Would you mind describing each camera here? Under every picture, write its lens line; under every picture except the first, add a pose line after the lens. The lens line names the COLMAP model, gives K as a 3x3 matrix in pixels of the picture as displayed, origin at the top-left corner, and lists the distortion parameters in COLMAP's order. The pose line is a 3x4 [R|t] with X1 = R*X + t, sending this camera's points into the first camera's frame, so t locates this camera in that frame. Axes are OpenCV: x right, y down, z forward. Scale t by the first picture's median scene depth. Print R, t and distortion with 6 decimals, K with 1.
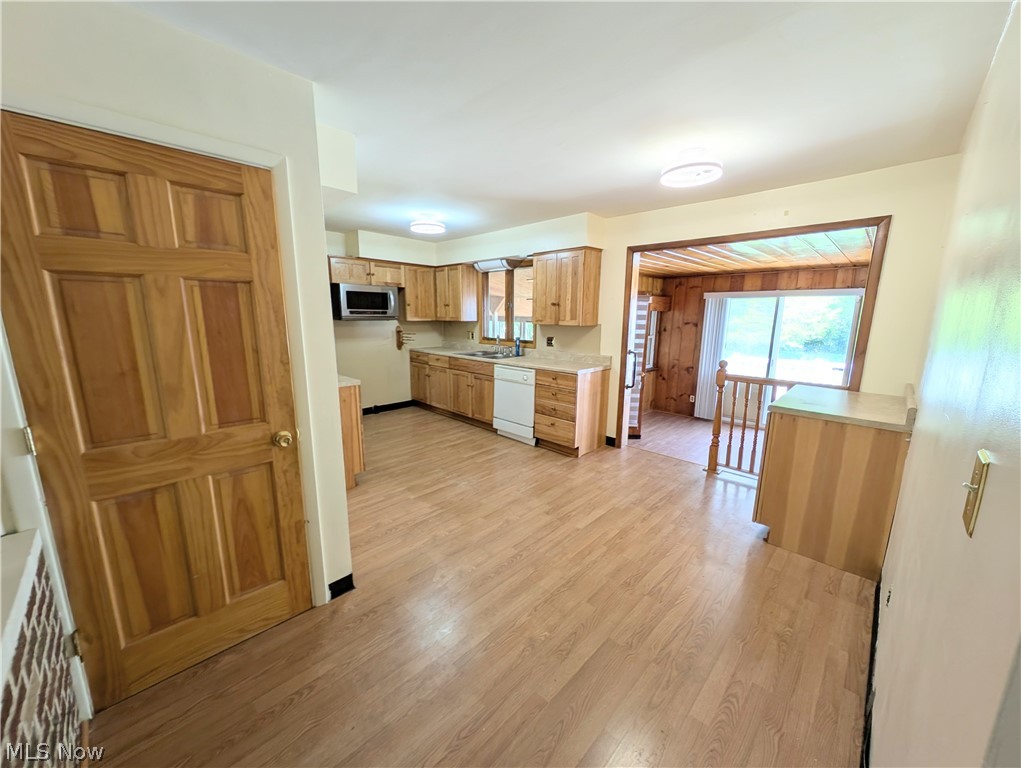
lens RADIAL K [[385.2, 0, 510.9], [0, 385.2, 386.5], [0, 0, 1]] dist [0.000498, -0.000600]
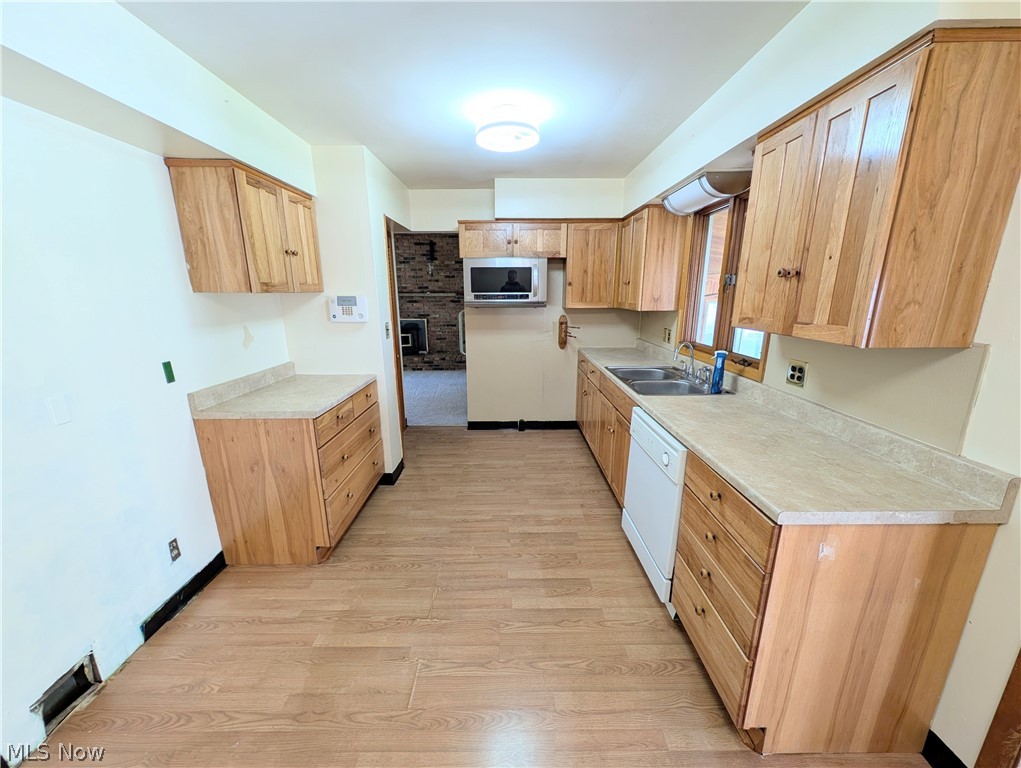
lens RADIAL K [[385.2, 0, 507.3], [0, 385.2, 386.1], [0, 0, 1]] dist [0.000498, -0.000600]
pose [[0.702023, 0.159687, -0.694020, 0.168562], [-0.122763, 0.987083, 0.102939, -0.107165], [0.701493, 0.012934, 0.712559, 0.519529]]
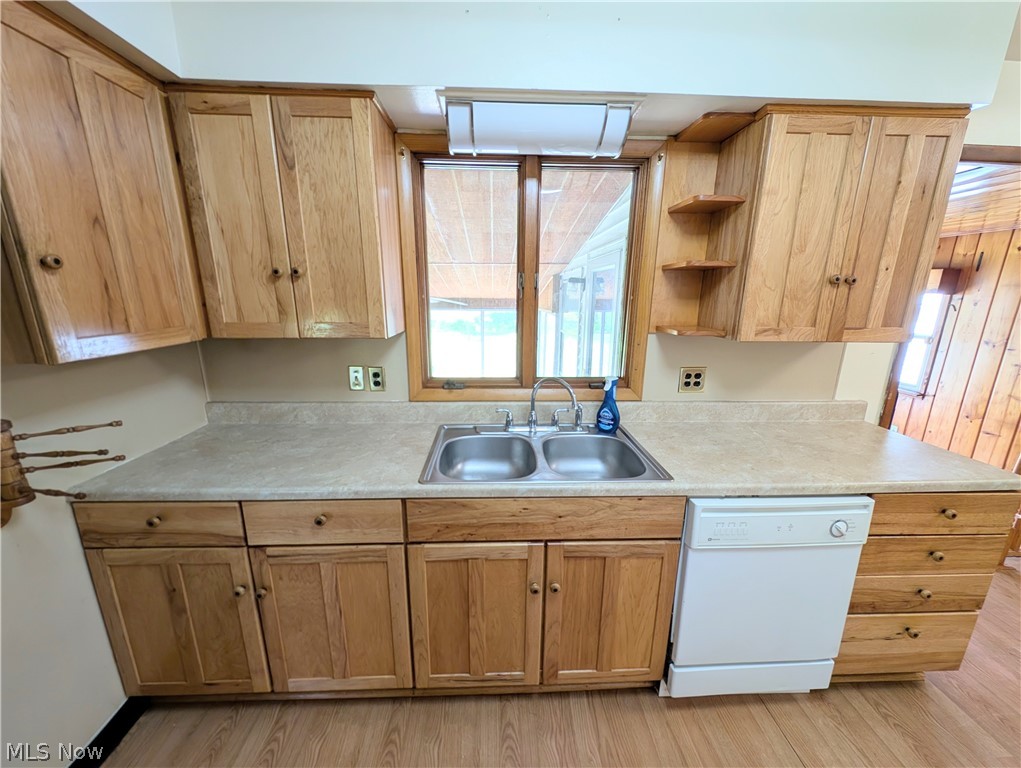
lens RADIAL K [[385.2, 0, 510.1], [0, 385.2, 385.8], [0, 0, 1]] dist [0.000498, -0.000600]
pose [[0.683495, -0.174326, 0.708833, -0.293596], [0.134959, 0.984502, 0.111987, -0.176888], [-0.717370, 0.019121, 0.696430, 0.861185]]
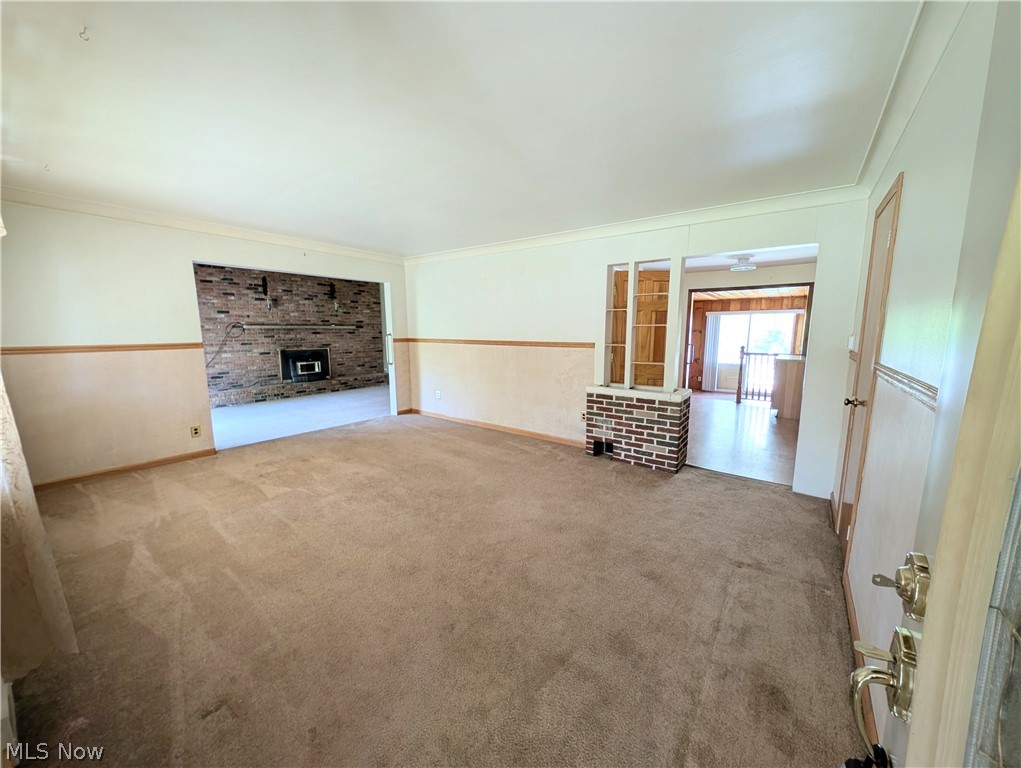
lens RADIAL K [[385.2, 0, 513.3], [0, 385.2, 384.2], [0, 0, 1]] dist [0.000498, -0.000600]
pose [[0.989809, -0.029896, 0.139229, -0.665658], [0.036518, 0.998308, -0.045257, 0.129401], [-0.137641, 0.049880, 0.989225, -0.594114]]
